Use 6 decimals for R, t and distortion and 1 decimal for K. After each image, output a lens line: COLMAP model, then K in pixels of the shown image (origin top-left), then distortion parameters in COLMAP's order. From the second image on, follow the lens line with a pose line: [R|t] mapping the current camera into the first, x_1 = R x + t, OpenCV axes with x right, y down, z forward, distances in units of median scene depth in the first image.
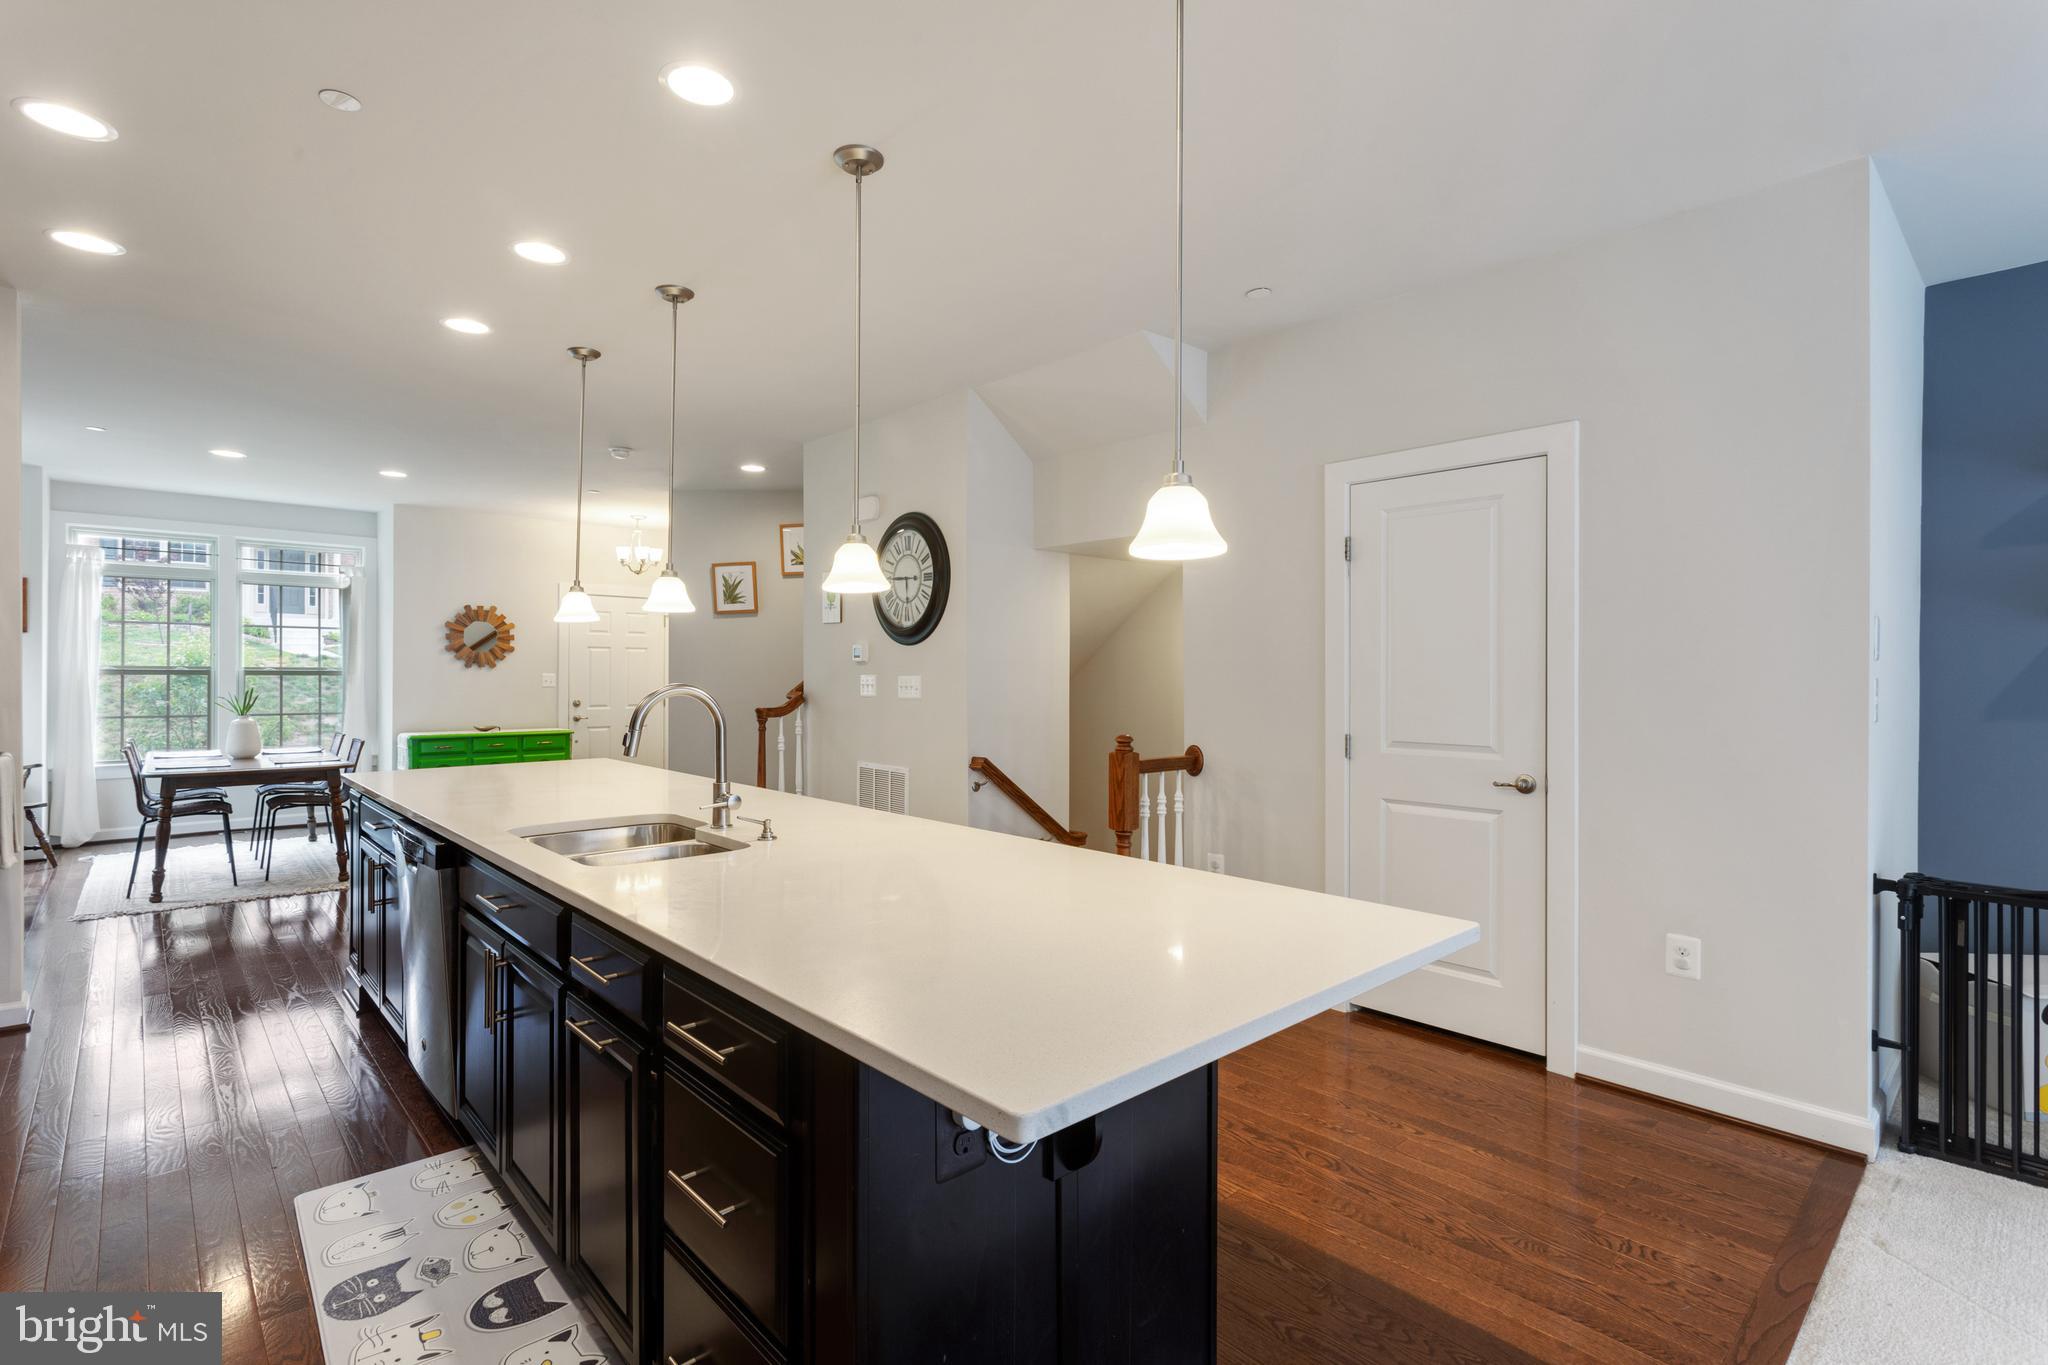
lens RADIAL K [[959.6, 0, 1013.2], [0, 959.6, 675.1], [0, 0, 1]] dist [-0.000882, 0.003791]
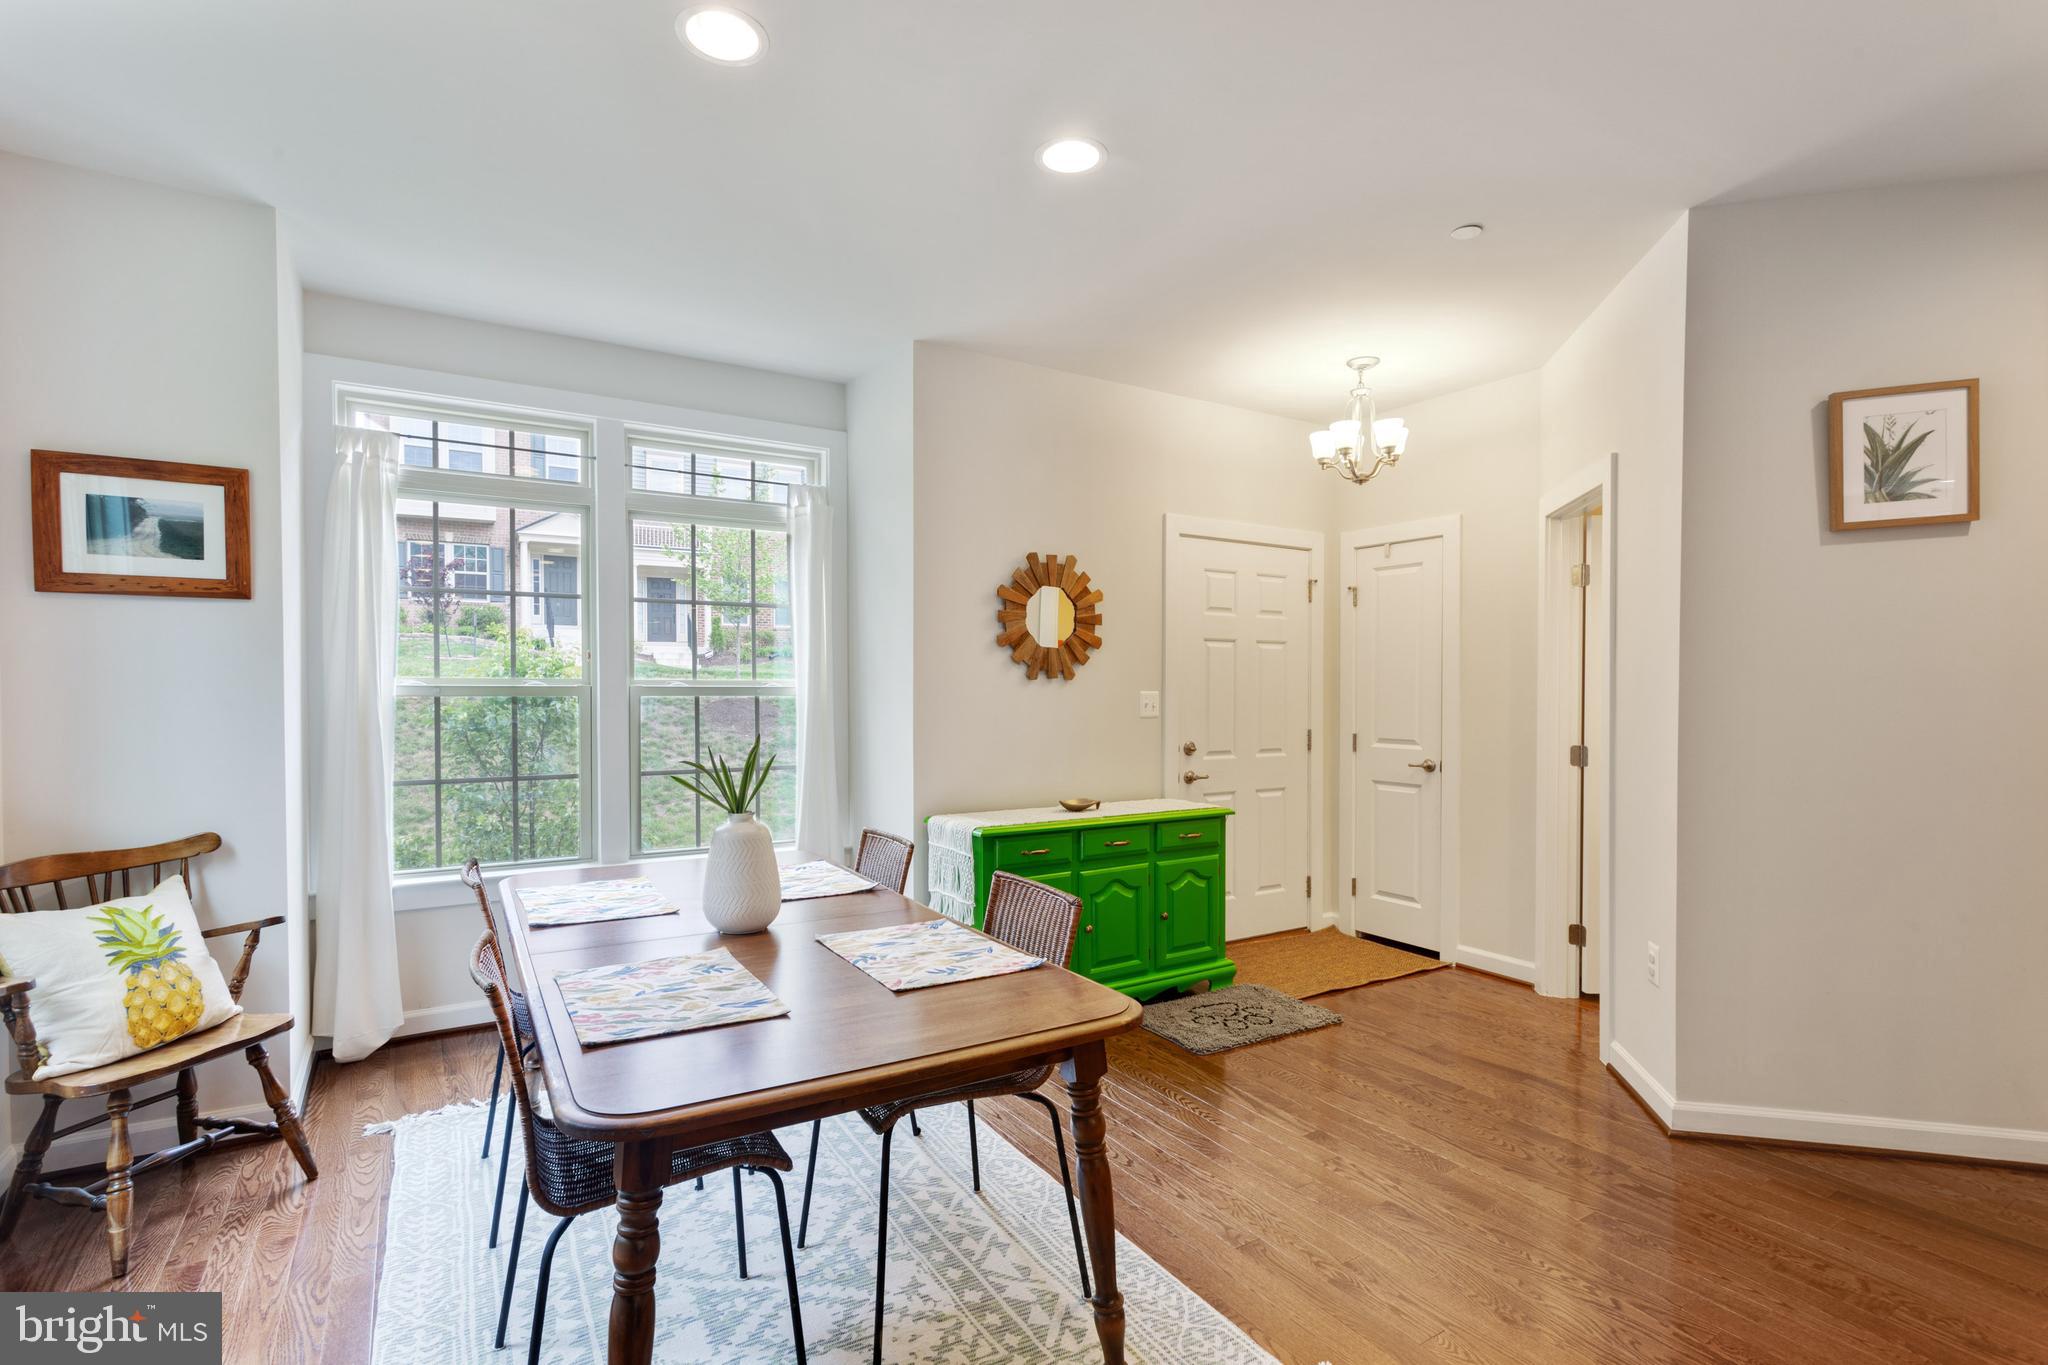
lens RADIAL K [[970.5, 0, 1023.7], [0, 970.5, 707.3], [0, 0, 1]] dist [-0.006822, 0.000363]
pose [[0.983454, 0.001491, -0.181150, -0.786269], [0.002184, 0.999796, 0.020087, -0.005503], [0.181143, -0.020150, 0.983250, 0.824492]]
